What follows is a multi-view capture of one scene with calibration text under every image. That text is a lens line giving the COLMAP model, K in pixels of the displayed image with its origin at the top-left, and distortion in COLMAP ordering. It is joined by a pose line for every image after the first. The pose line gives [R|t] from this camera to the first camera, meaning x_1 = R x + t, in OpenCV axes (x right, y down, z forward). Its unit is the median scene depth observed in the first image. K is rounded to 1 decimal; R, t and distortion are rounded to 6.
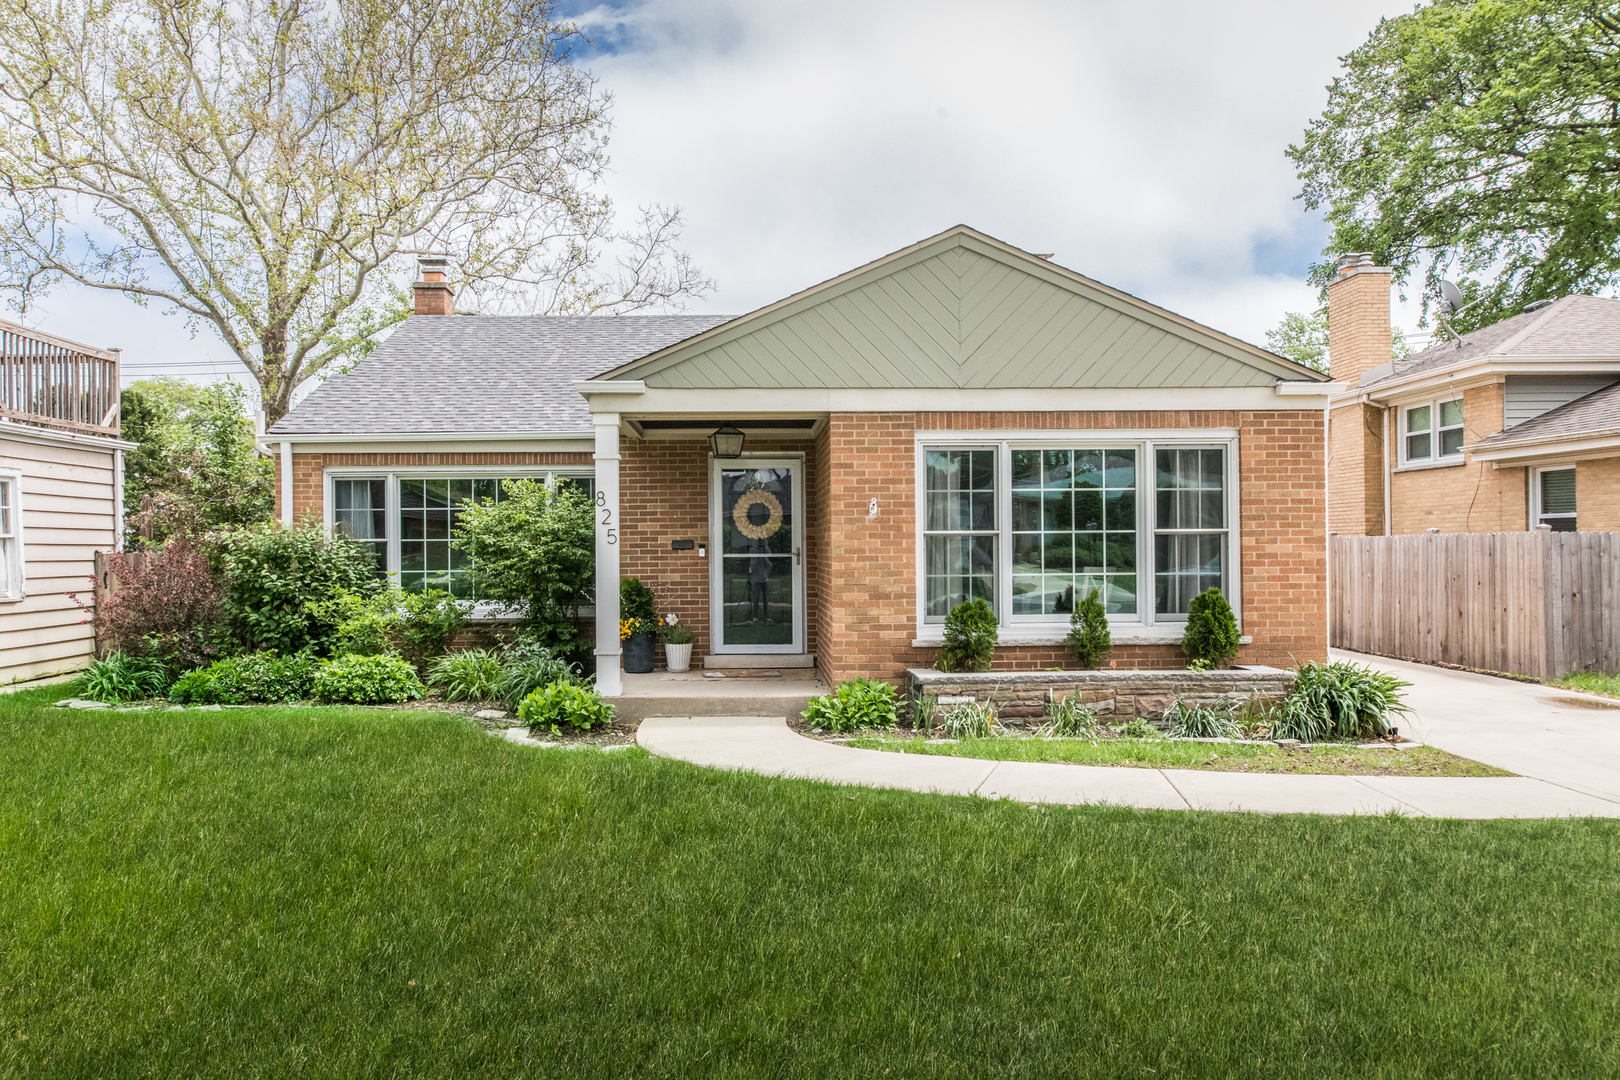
lens RADIAL K [[1102.5, 0, 810.0], [0, 1102.5, 540.0], [0, 0, 1]] dist [0.000334, -0.000136]
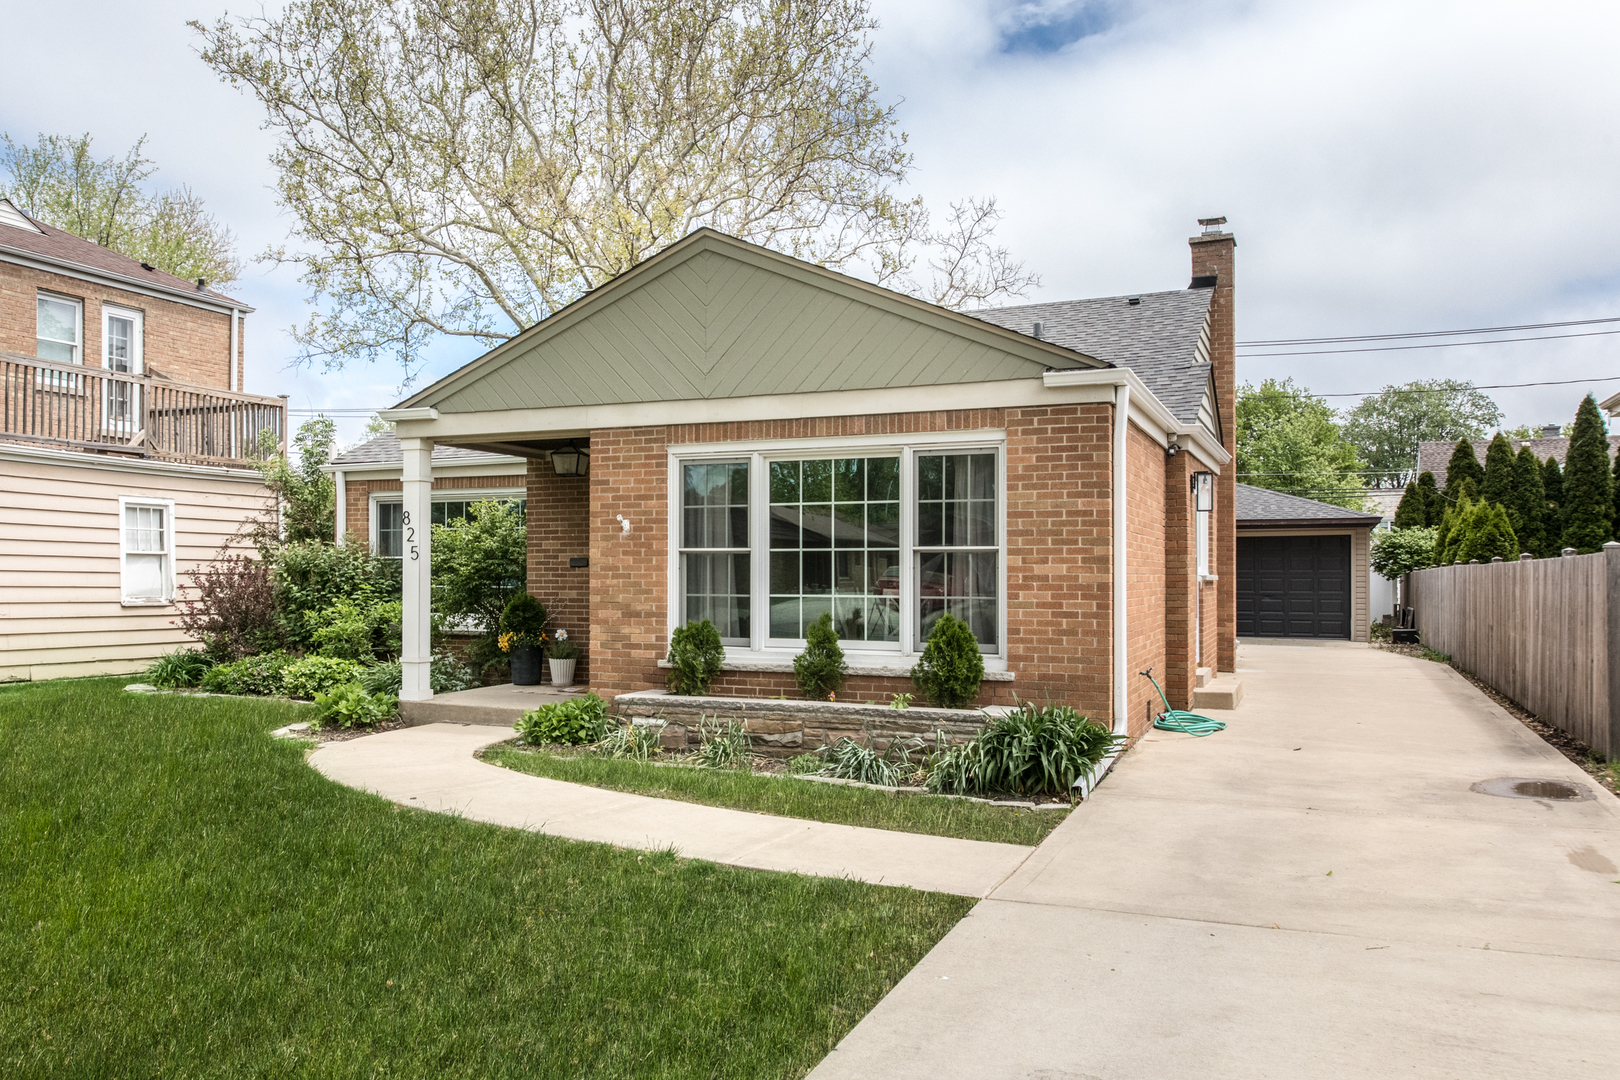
lens RADIAL K [[1226.2, 0, 810.0], [0, 1226.2, 560.5], [0, 0, 1]] dist [0.007603, 0.000942]
pose [[0.904784, 0.005621, -0.425833, 0.657781], [-0.007661, 0.999966, -0.003077, 0.004991], [0.425801, 0.006046, 0.904797, 0.075562]]
